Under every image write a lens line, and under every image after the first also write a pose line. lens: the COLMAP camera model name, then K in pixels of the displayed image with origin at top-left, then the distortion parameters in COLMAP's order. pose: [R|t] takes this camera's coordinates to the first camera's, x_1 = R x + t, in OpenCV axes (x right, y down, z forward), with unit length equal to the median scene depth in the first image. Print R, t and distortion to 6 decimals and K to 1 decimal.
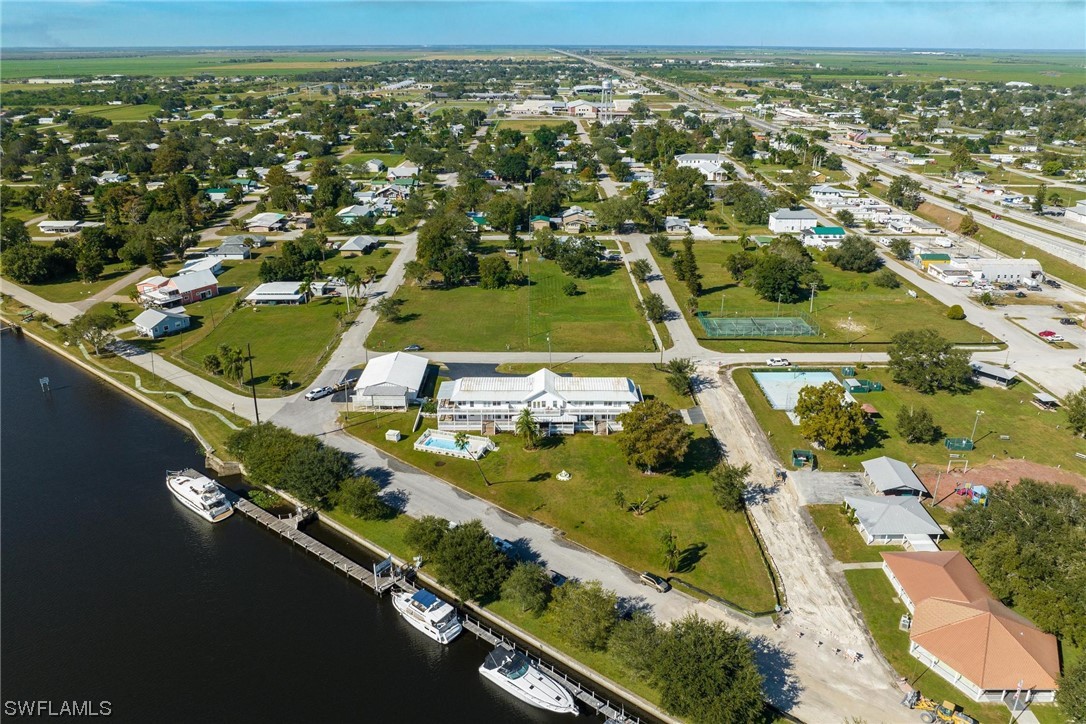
lens RADIAL K [[767.1, 0, 543.0], [0, 767.1, 362.0], [0, 0, 1]] dist [-0.024544, 0.000819]
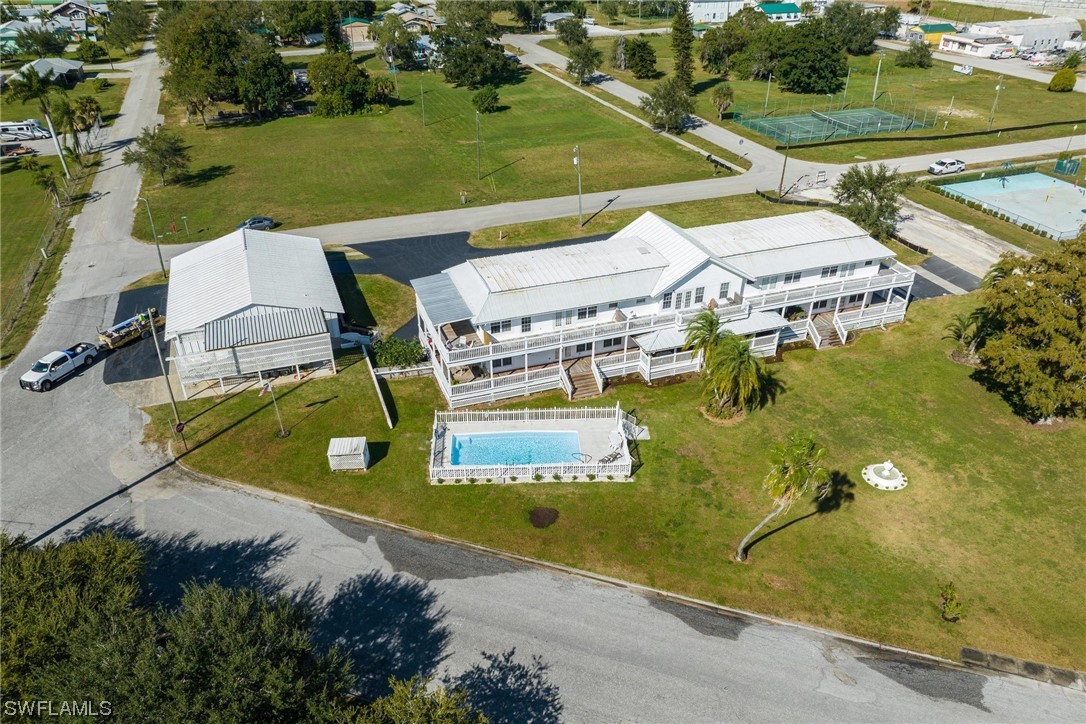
lens RADIAL K [[780.6, 0, 543.6], [0, 780.6, 408.7], [0, 0, 1]] dist [-0.027359, 0.005345]
pose [[0.939463, -0.191743, 0.283980, -0.186827], [0.134356, 0.968539, 0.209479, 0.014966], [-0.315212, -0.158643, 0.935668, 0.587466]]
